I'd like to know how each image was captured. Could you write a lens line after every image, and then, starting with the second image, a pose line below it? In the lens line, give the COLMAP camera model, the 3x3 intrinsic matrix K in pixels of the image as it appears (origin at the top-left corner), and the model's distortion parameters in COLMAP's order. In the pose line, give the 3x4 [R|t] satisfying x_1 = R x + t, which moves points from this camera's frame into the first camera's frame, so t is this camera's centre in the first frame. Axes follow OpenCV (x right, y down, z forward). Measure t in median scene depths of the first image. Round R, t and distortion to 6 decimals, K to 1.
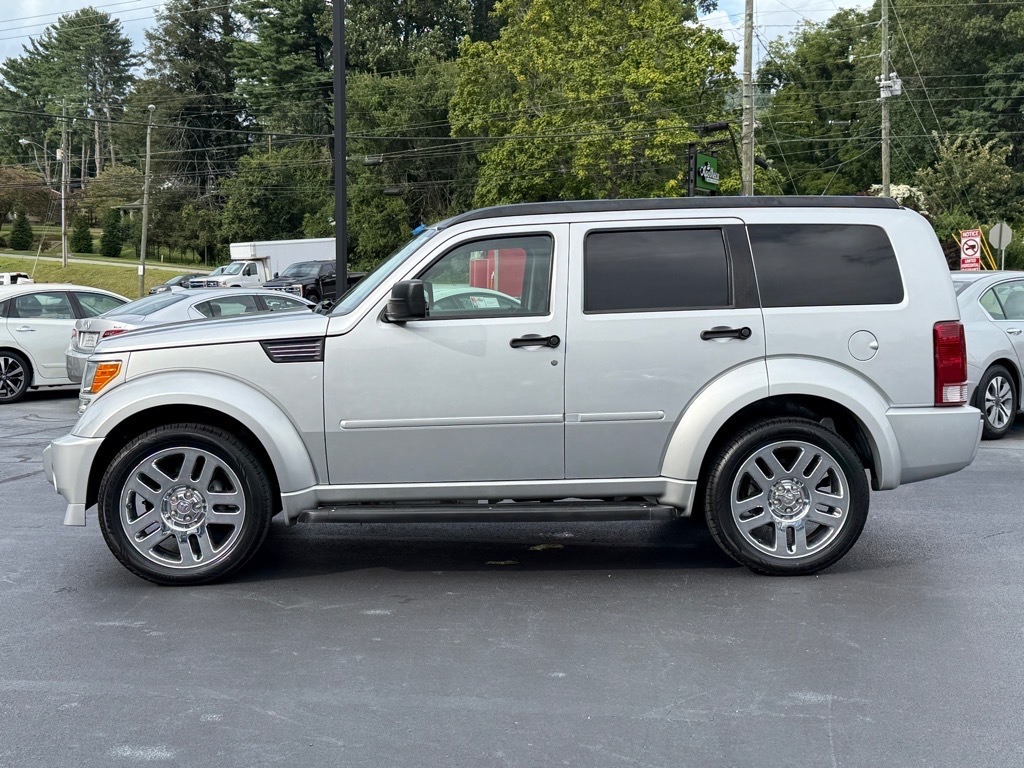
lens RADIAL K [[1446.0, 0, 512.0], [0, 1446.0, 384.0], [0, 0, 1]] dist [0.209015, -0.450270]
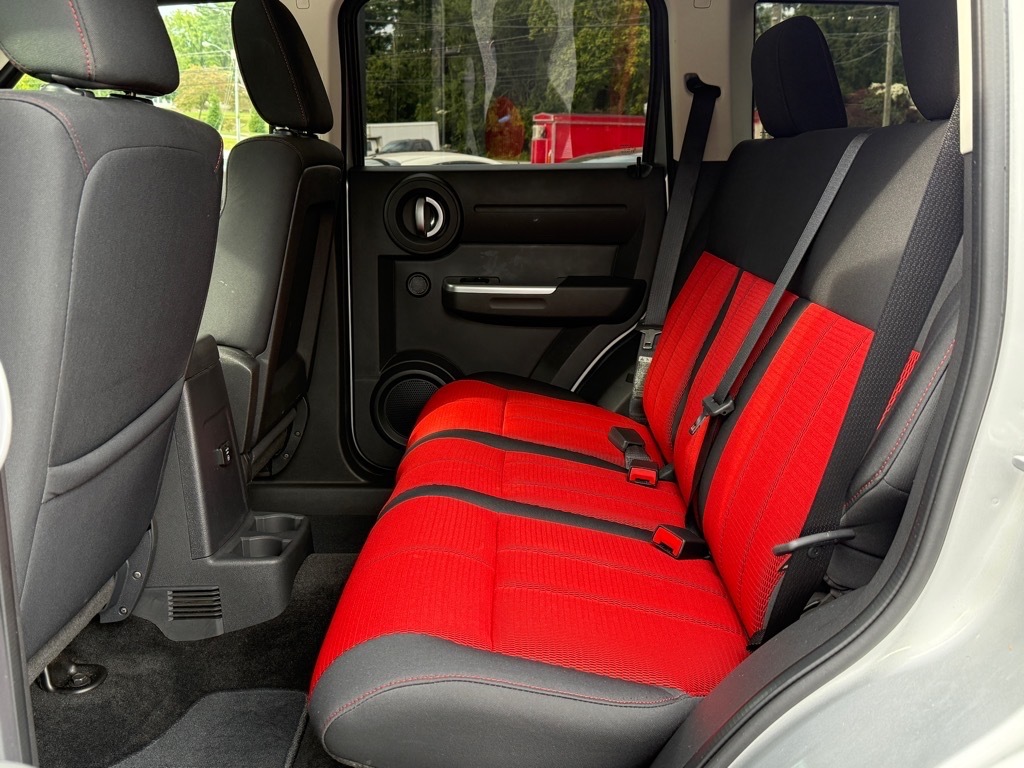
lens RADIAL K [[950.6, 0, 512.0], [0, 950.6, 384.0], [0, 0, 1]] dist [0.172739, -0.384689]
pose [[0.996532, 0.037424, -0.074315, 0.015013], [-0.025668, 0.987851, 0.153271, -0.004338], [0.079148, -0.150832, 0.985386, 0.131694]]
